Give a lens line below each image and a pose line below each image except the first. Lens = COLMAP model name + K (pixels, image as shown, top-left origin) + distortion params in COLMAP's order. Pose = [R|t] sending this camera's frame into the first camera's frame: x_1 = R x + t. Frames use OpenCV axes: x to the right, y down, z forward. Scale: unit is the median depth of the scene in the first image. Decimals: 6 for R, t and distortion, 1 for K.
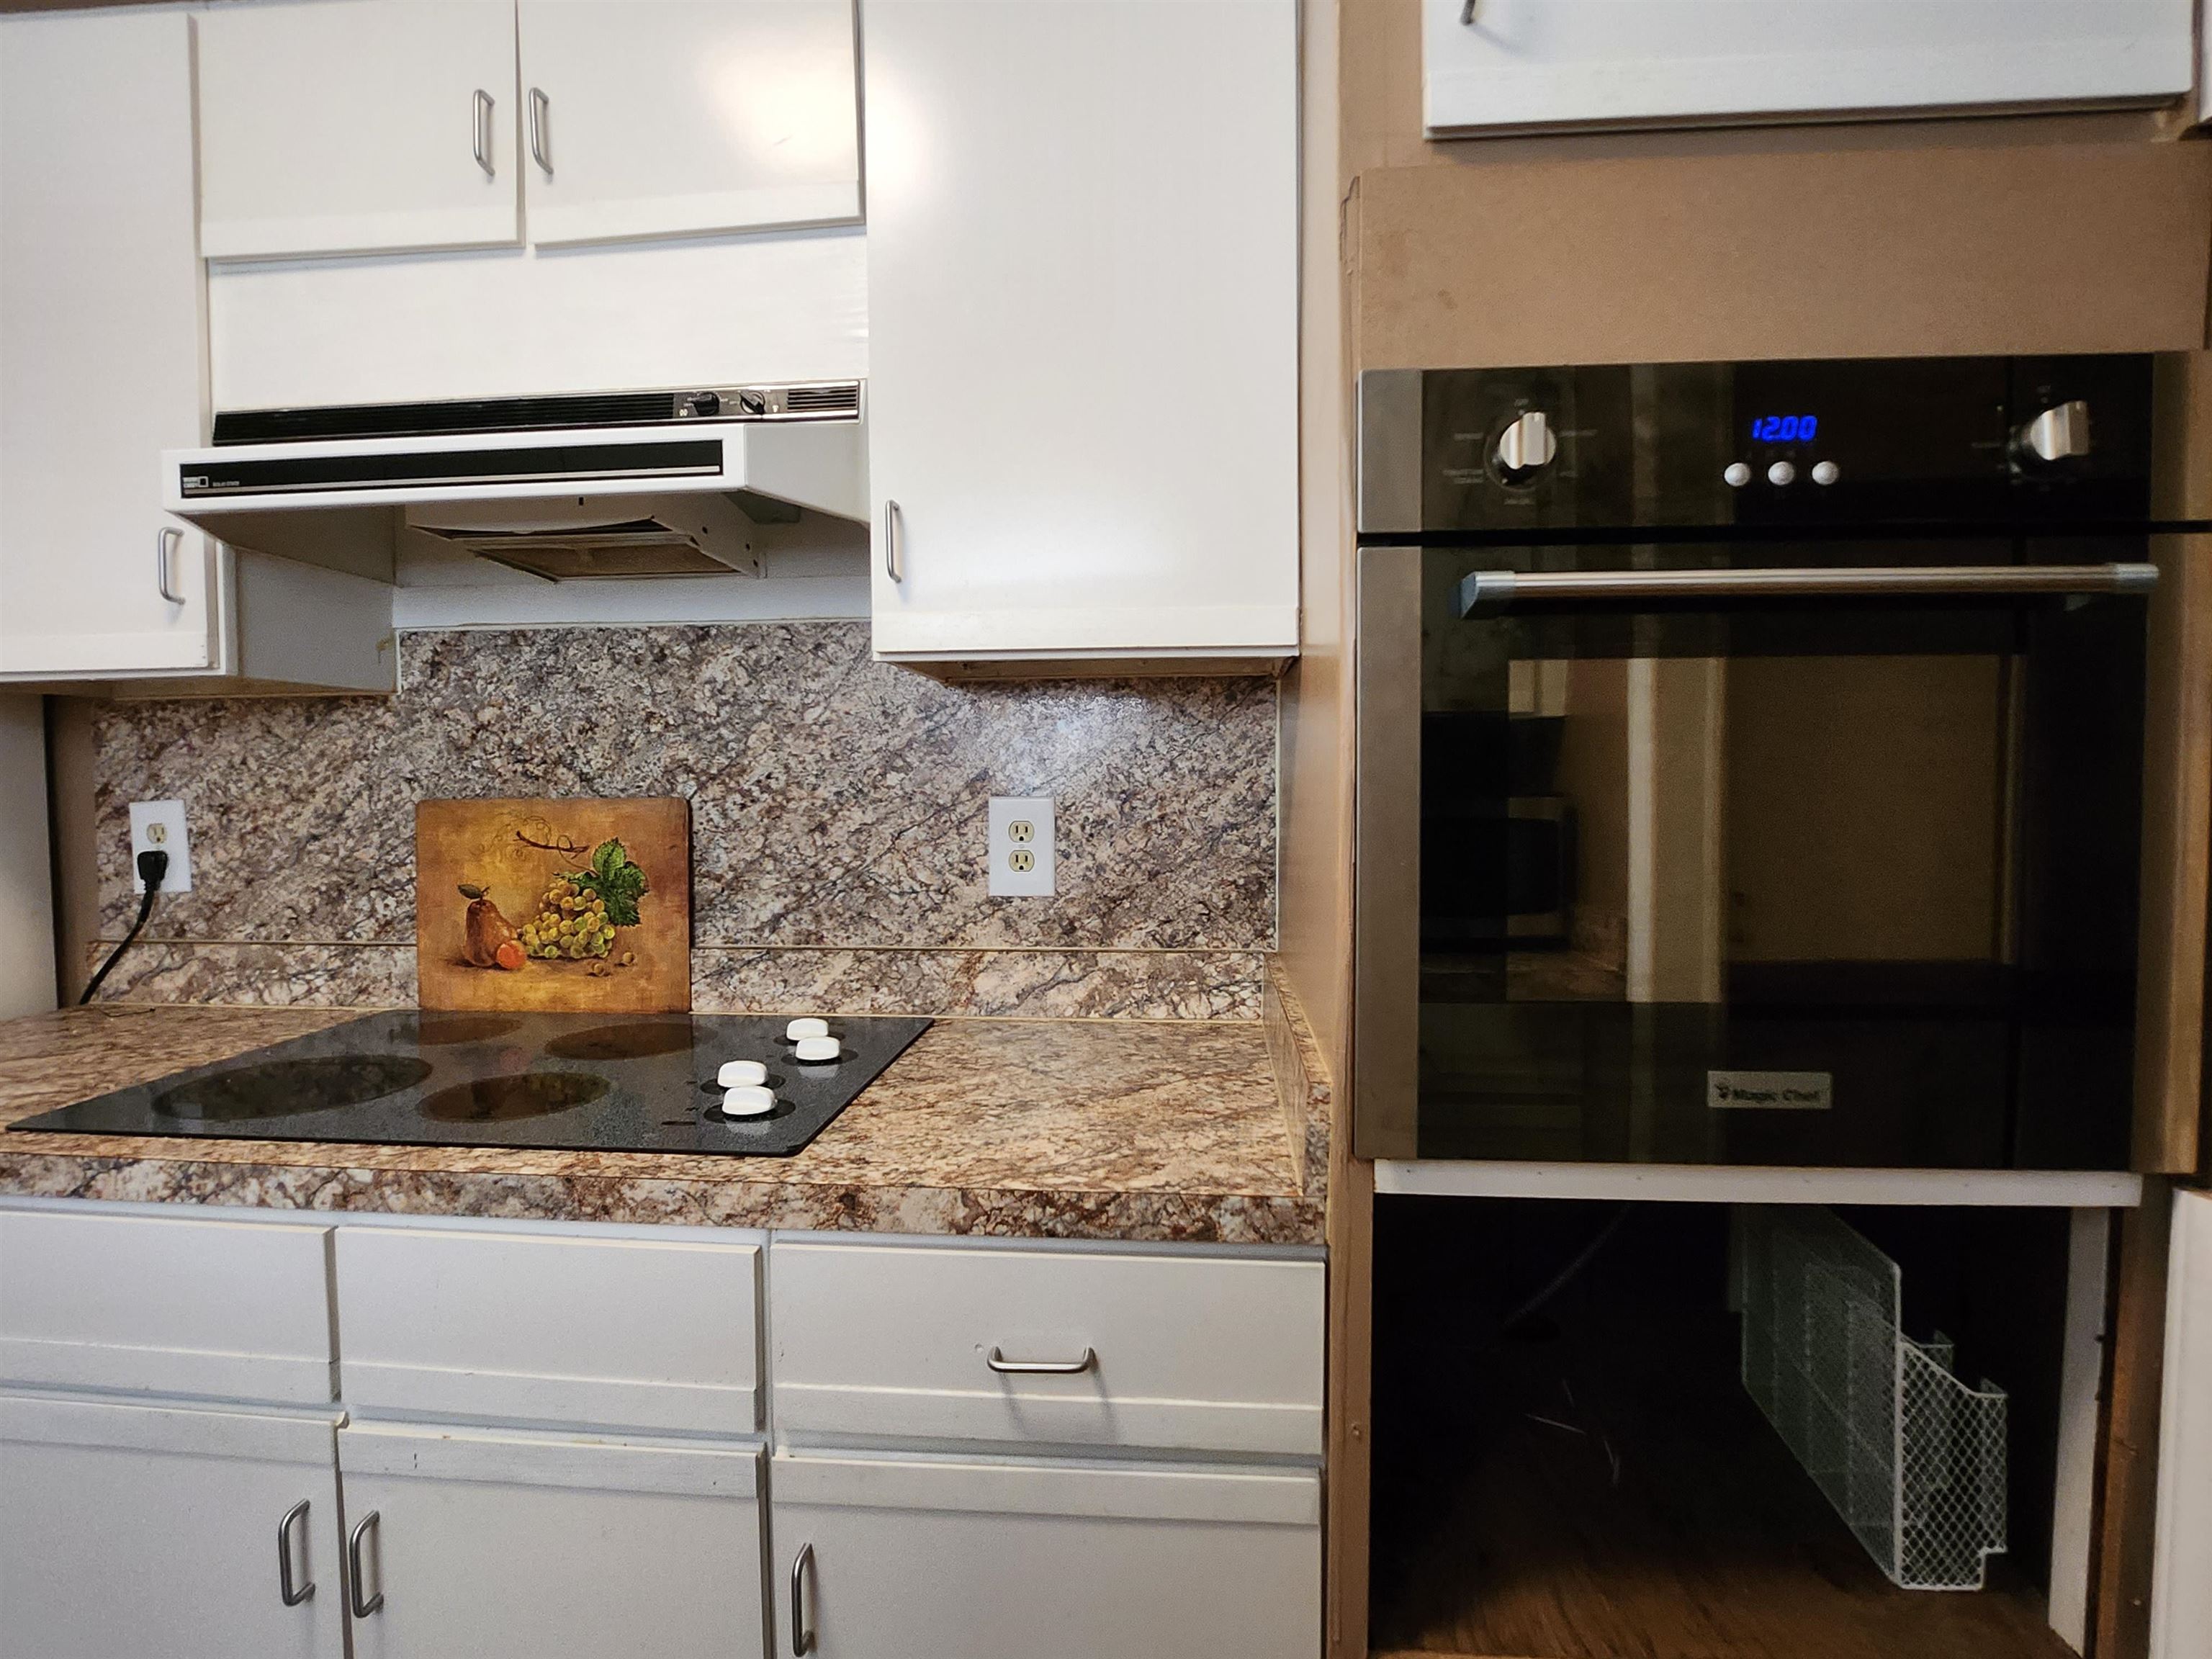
lens RADIAL K [[1124.7, 0, 1096.5], [0, 1124.7, 825.4], [0, 0, 1]] dist [-0.016962, 0.000882]
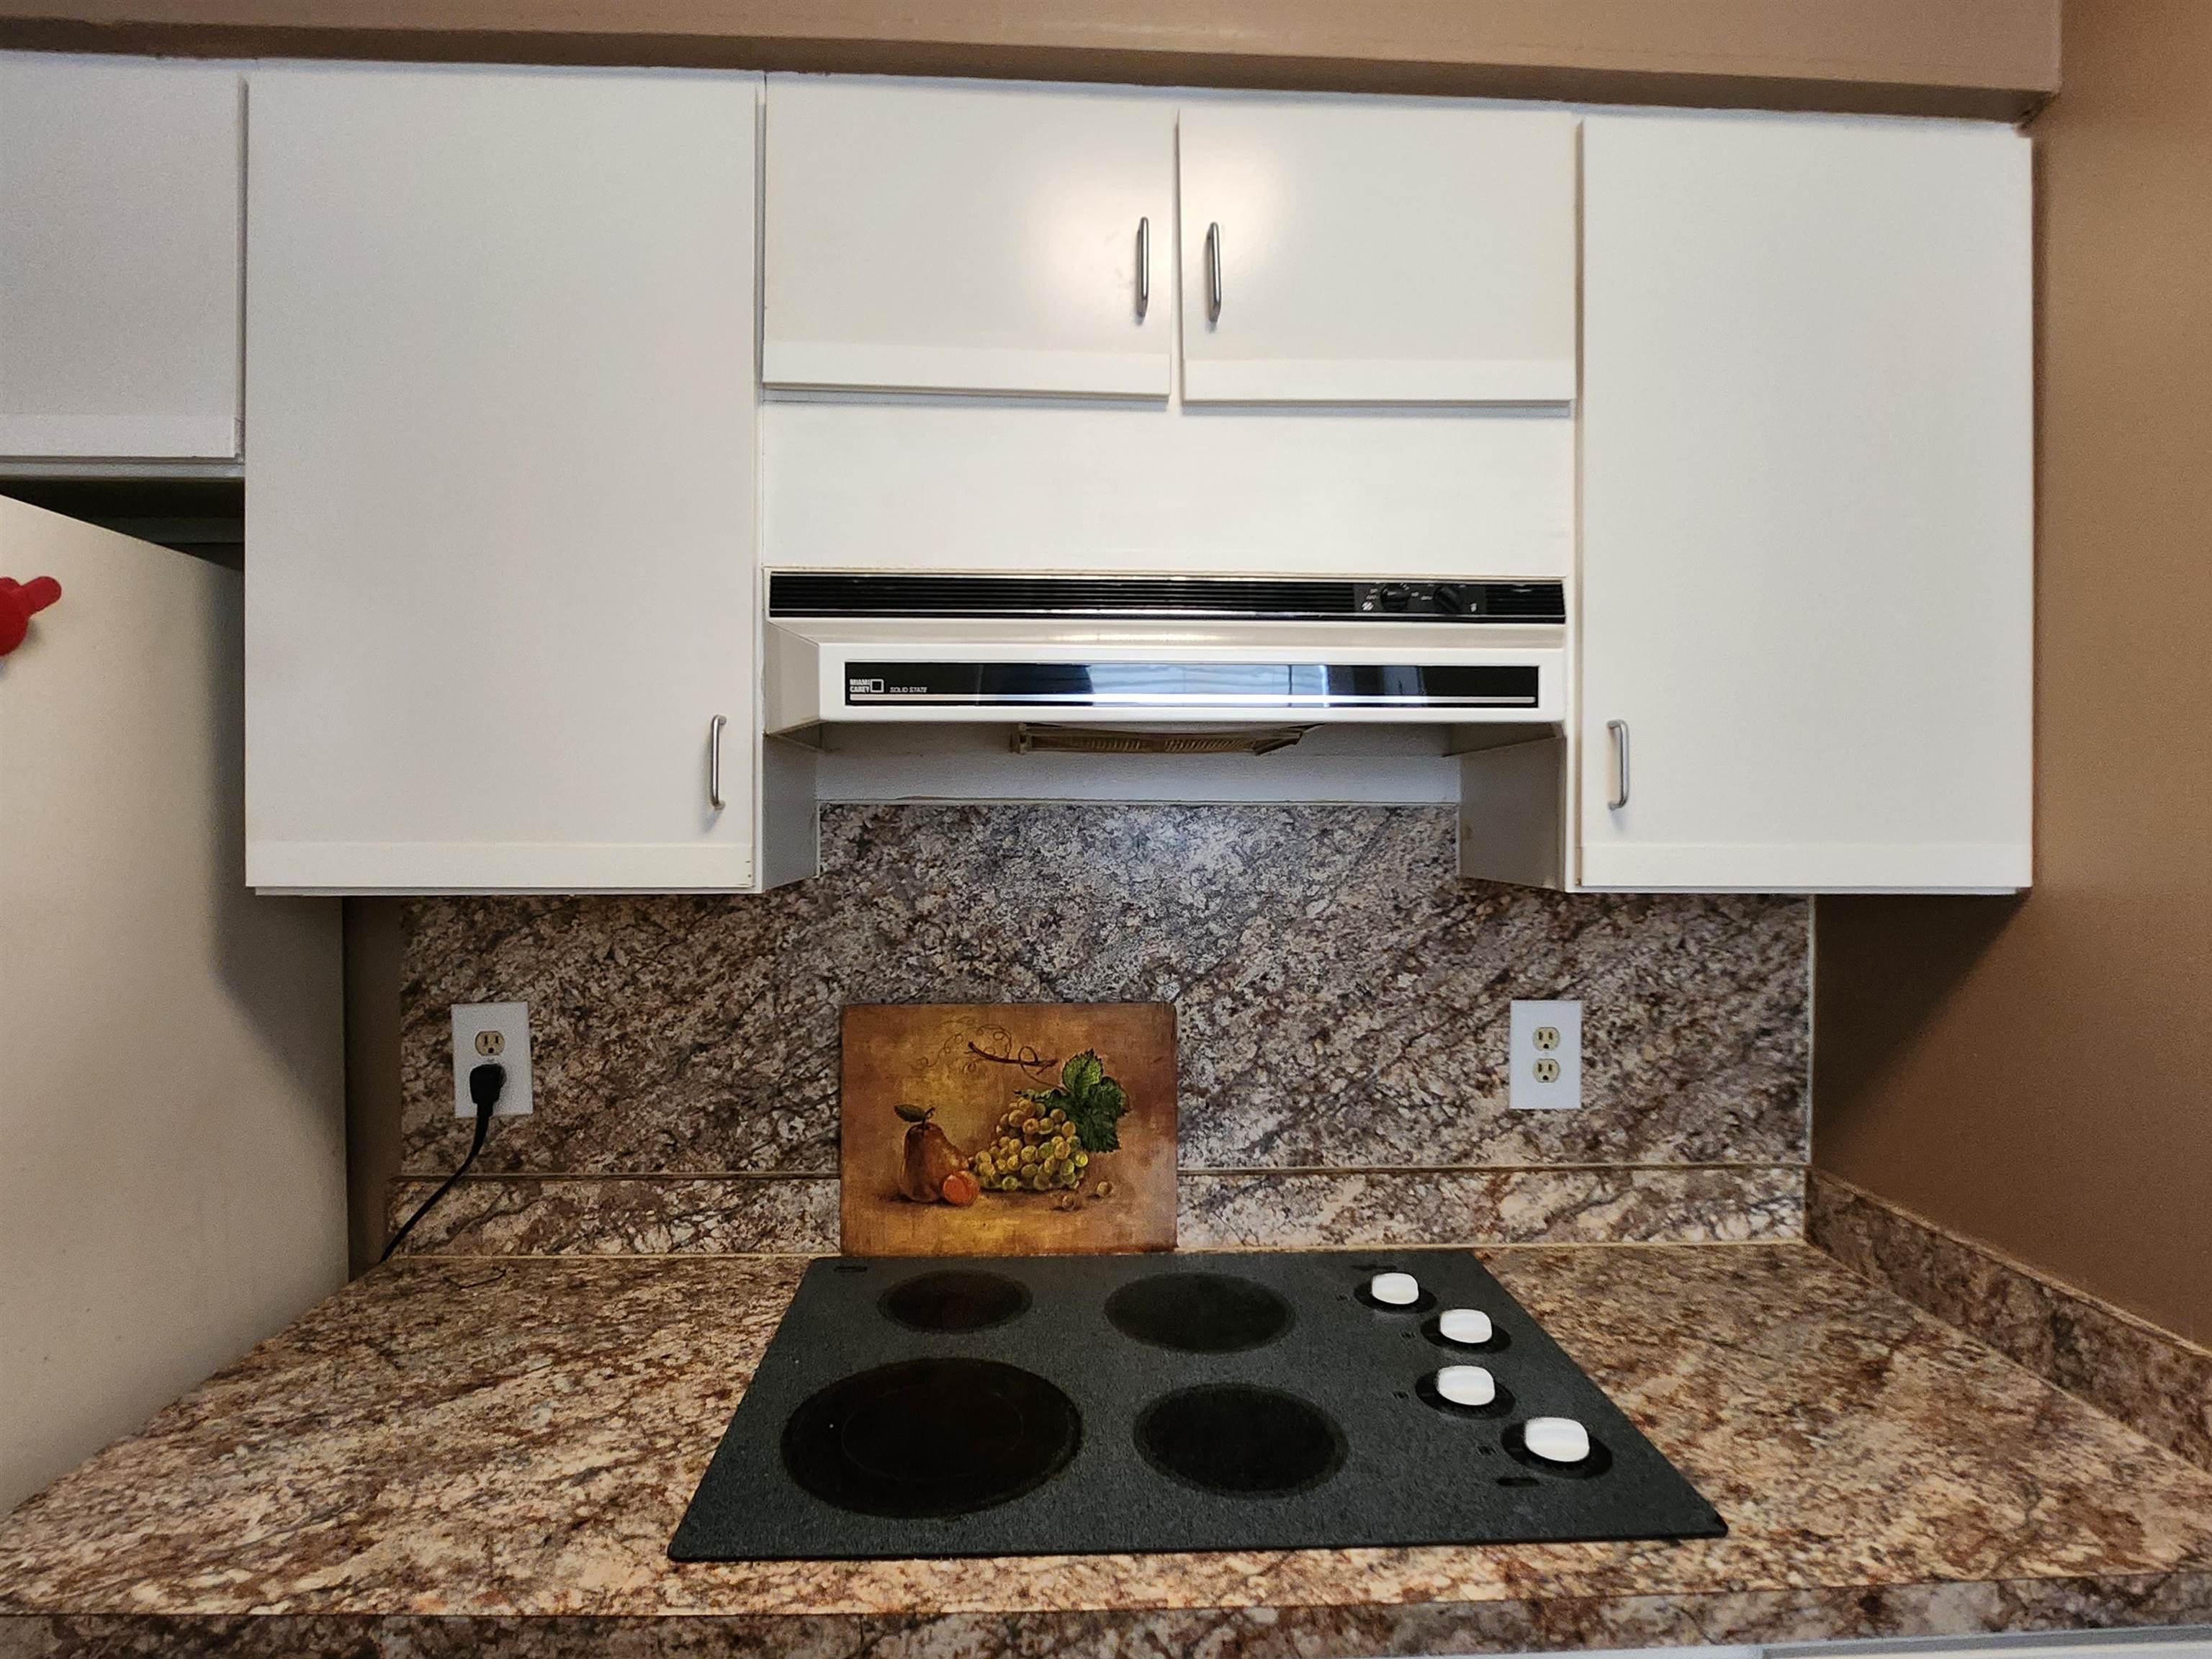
lens RADIAL K [[1124.7, 0, 1107.6], [0, 1124.7, 836.4], [0, 0, 1]] dist [-0.016962, 0.000882]
pose [[0.990554, 0.009766, 0.136774, -0.545736], [-0.006293, 0.999647, -0.025806, -0.133156], [-0.136977, 0.024702, 0.990266, 0.137481]]
